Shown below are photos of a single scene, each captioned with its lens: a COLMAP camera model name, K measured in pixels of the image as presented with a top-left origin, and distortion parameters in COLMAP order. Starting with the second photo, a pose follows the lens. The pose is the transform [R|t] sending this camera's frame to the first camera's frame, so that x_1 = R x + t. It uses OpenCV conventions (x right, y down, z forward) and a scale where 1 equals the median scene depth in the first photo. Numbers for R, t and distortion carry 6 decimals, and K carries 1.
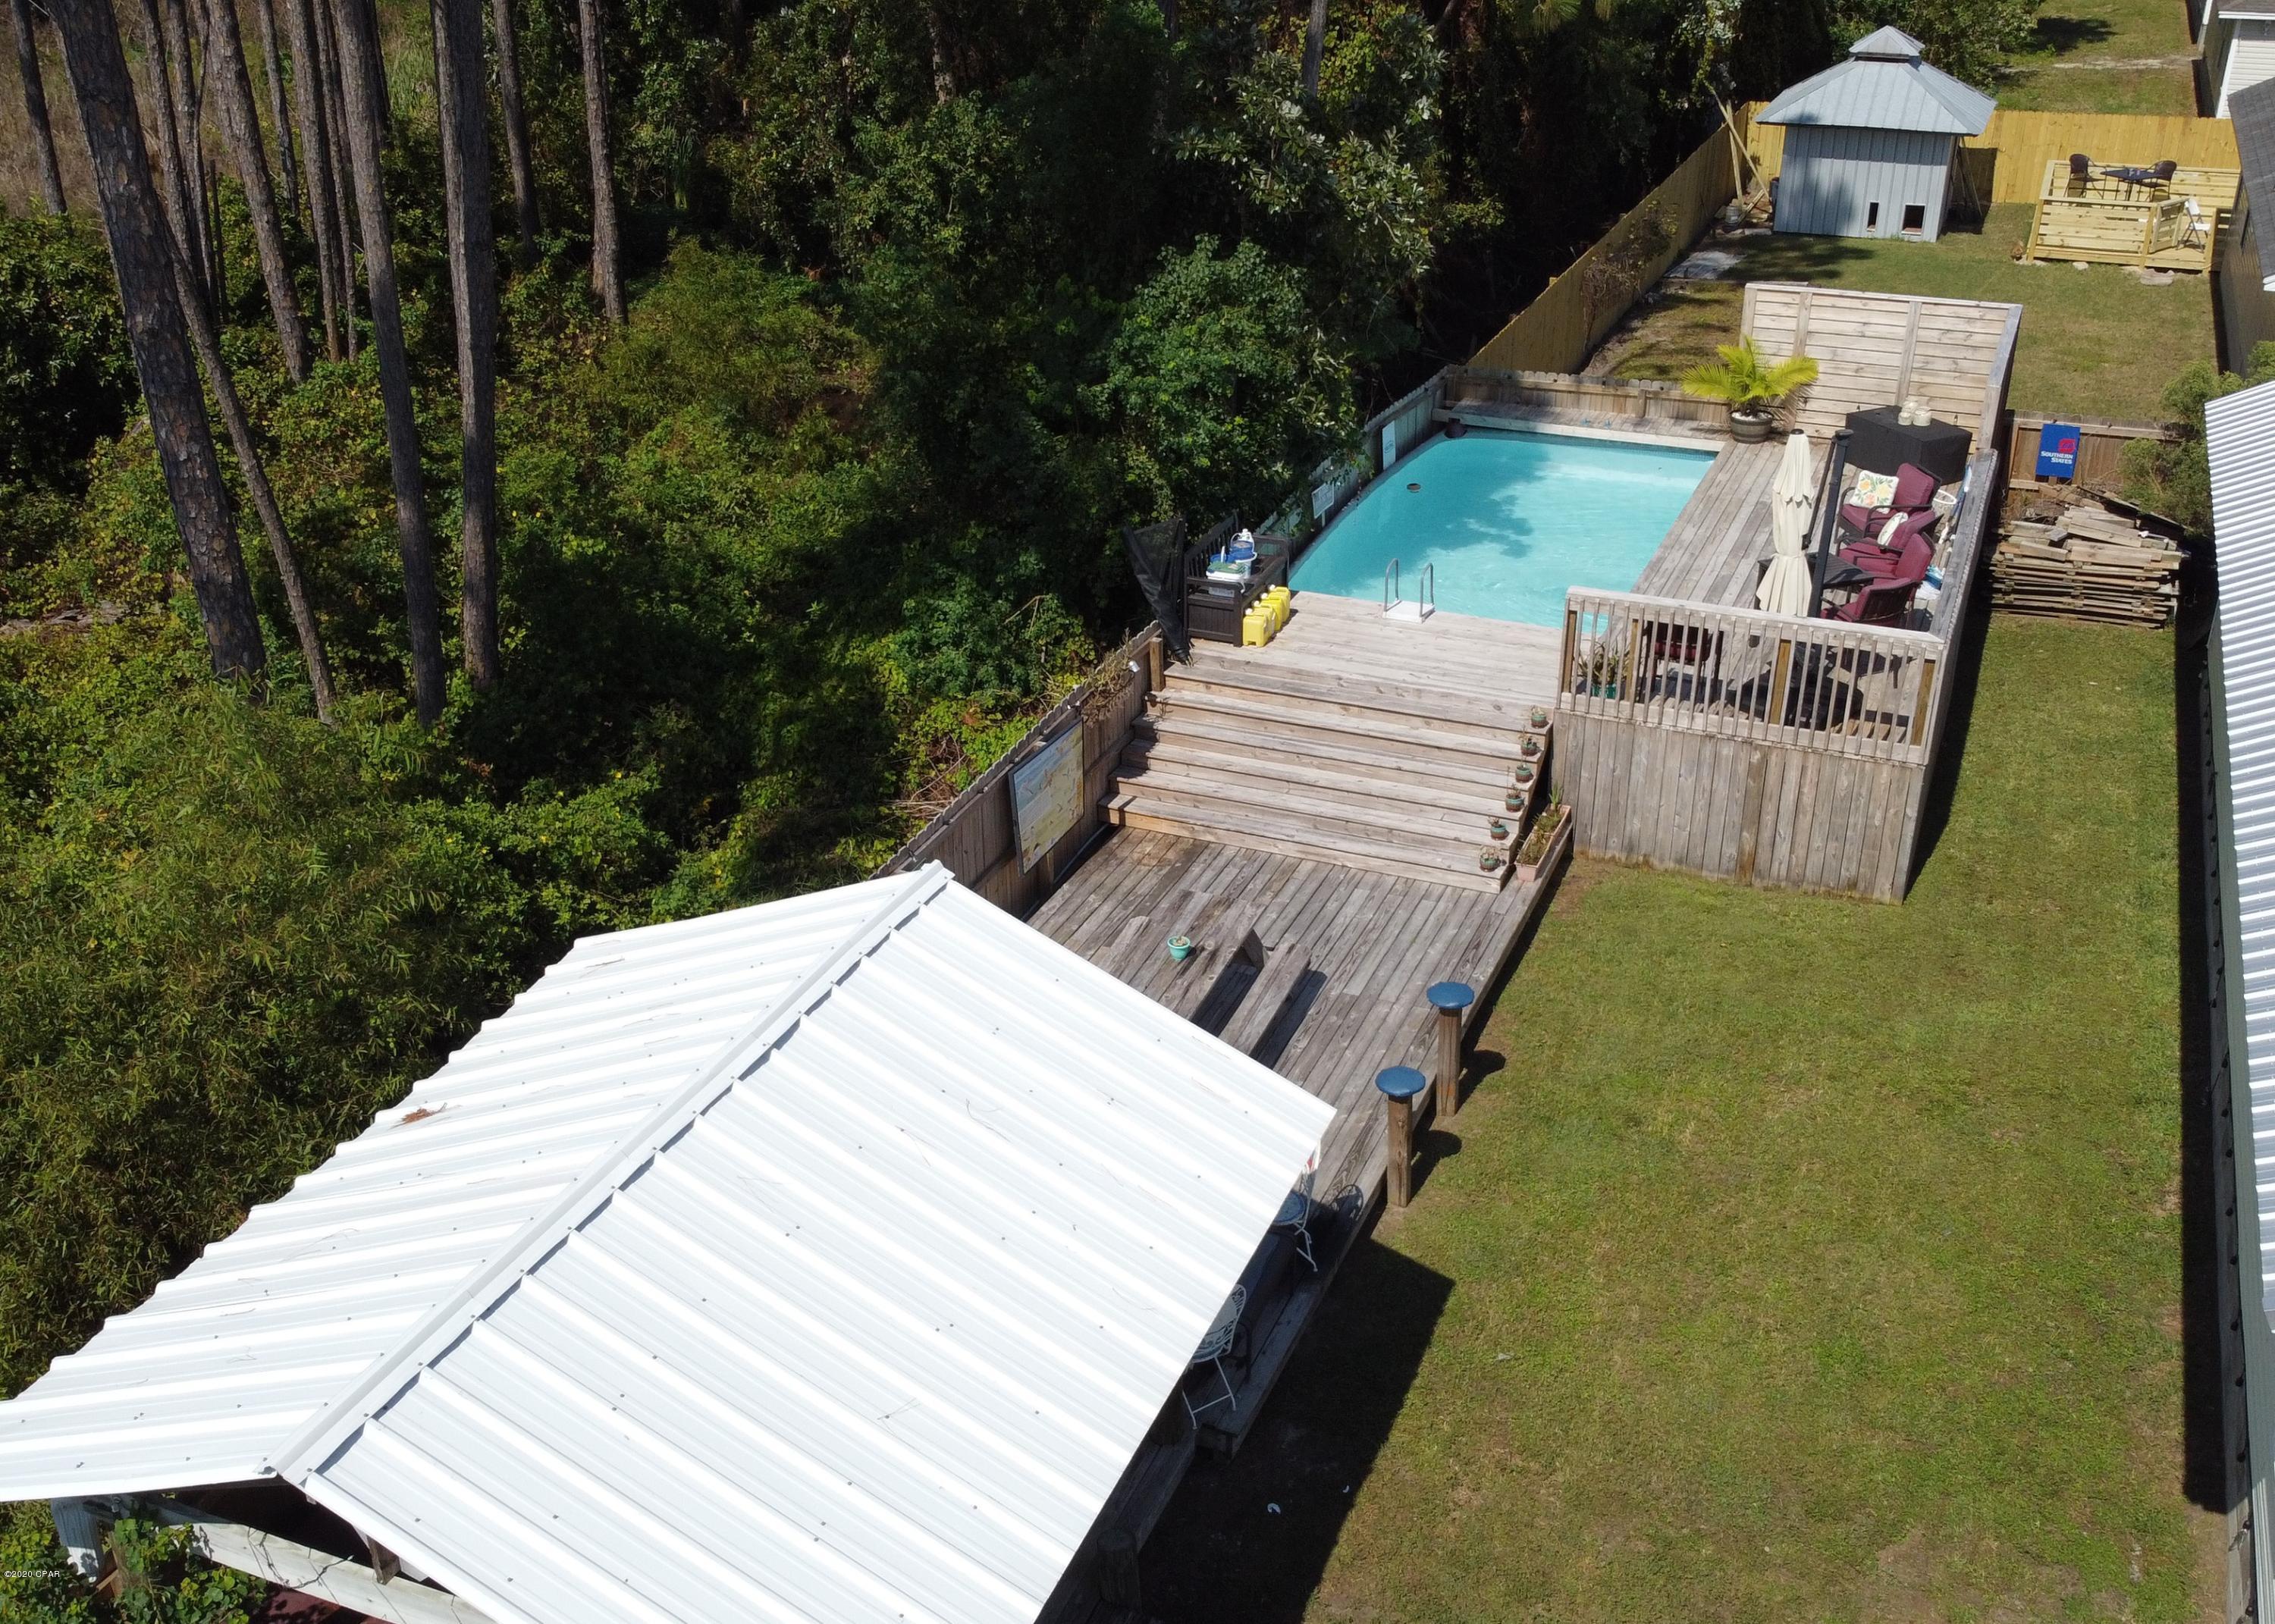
lens RADIAL K [[2013.6, 0, 1127.5], [0, 2013.6, 812.5], [0, 0, 1]] dist [0.012430, -0.041808]
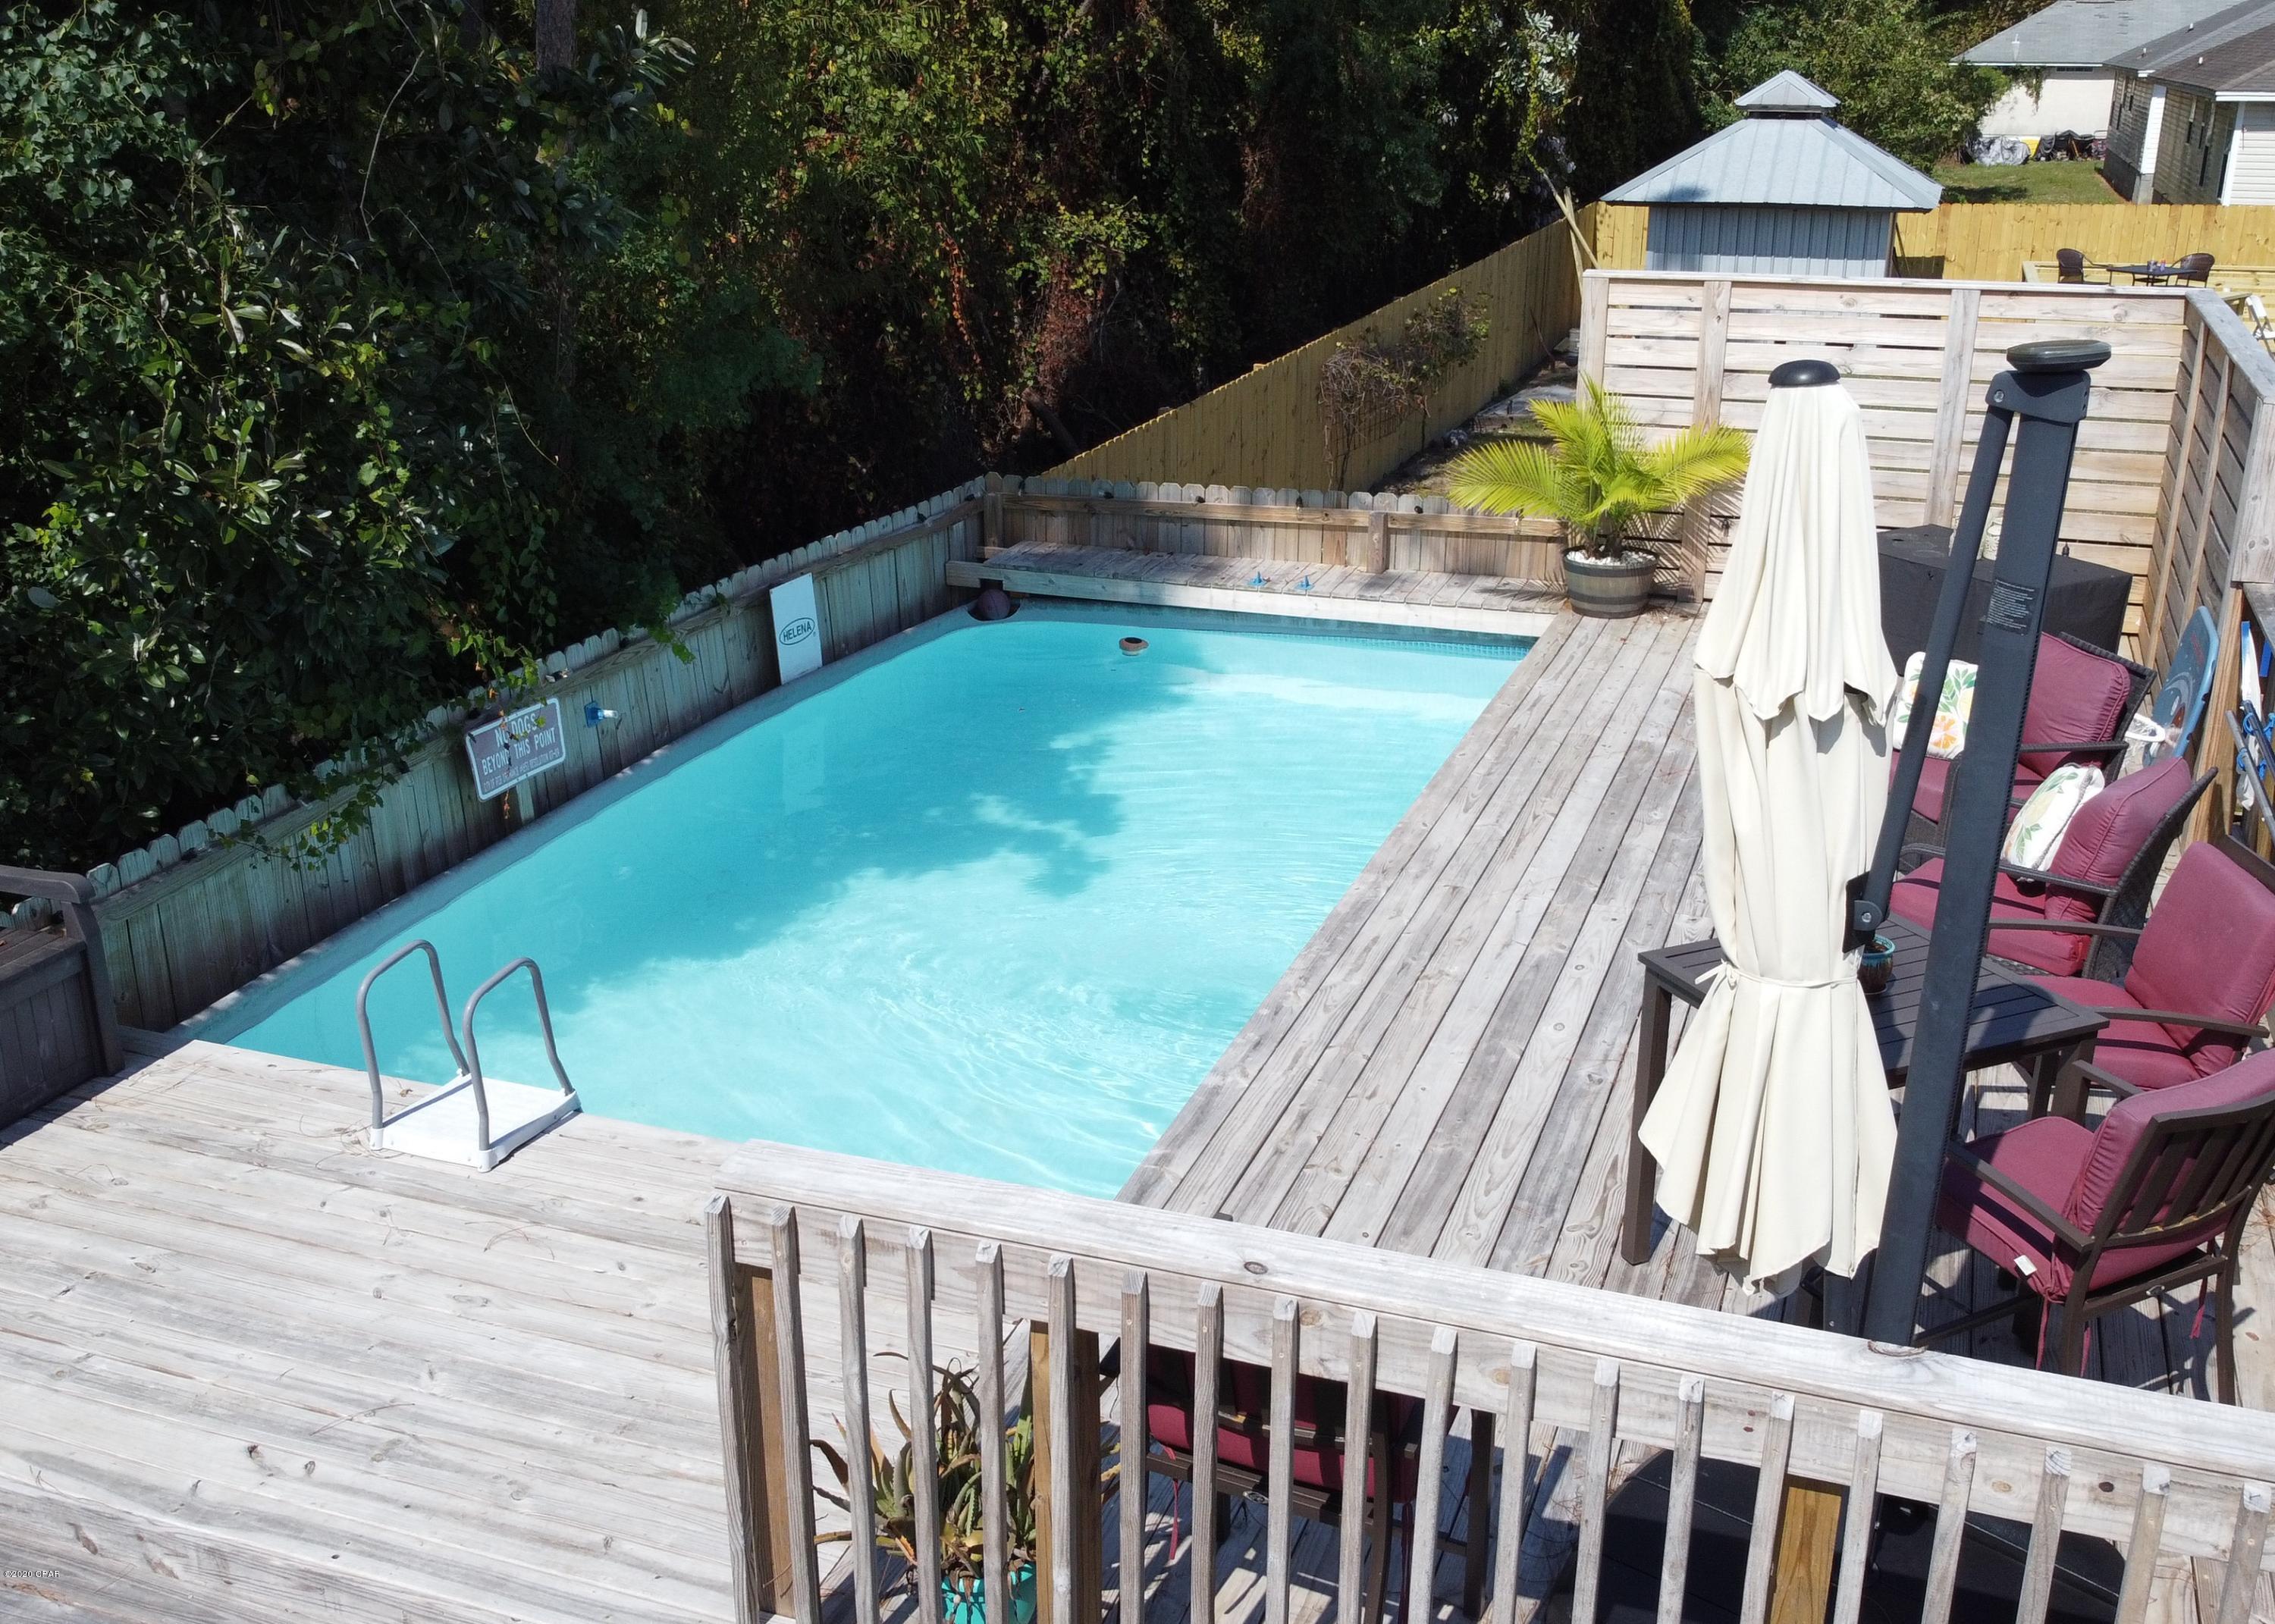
lens RADIAL K [[2013.6, 0, 1142.6], [0, 2013.6, 820.1], [0, 0, 1]] dist [0.012430, -0.041808]
pose [[0.998224, -0.014237, 0.057840, 0.175530], [0.021340, 0.992039, -0.124106, -0.083597], [-0.055612, 0.125120, 0.990582, 0.558100]]
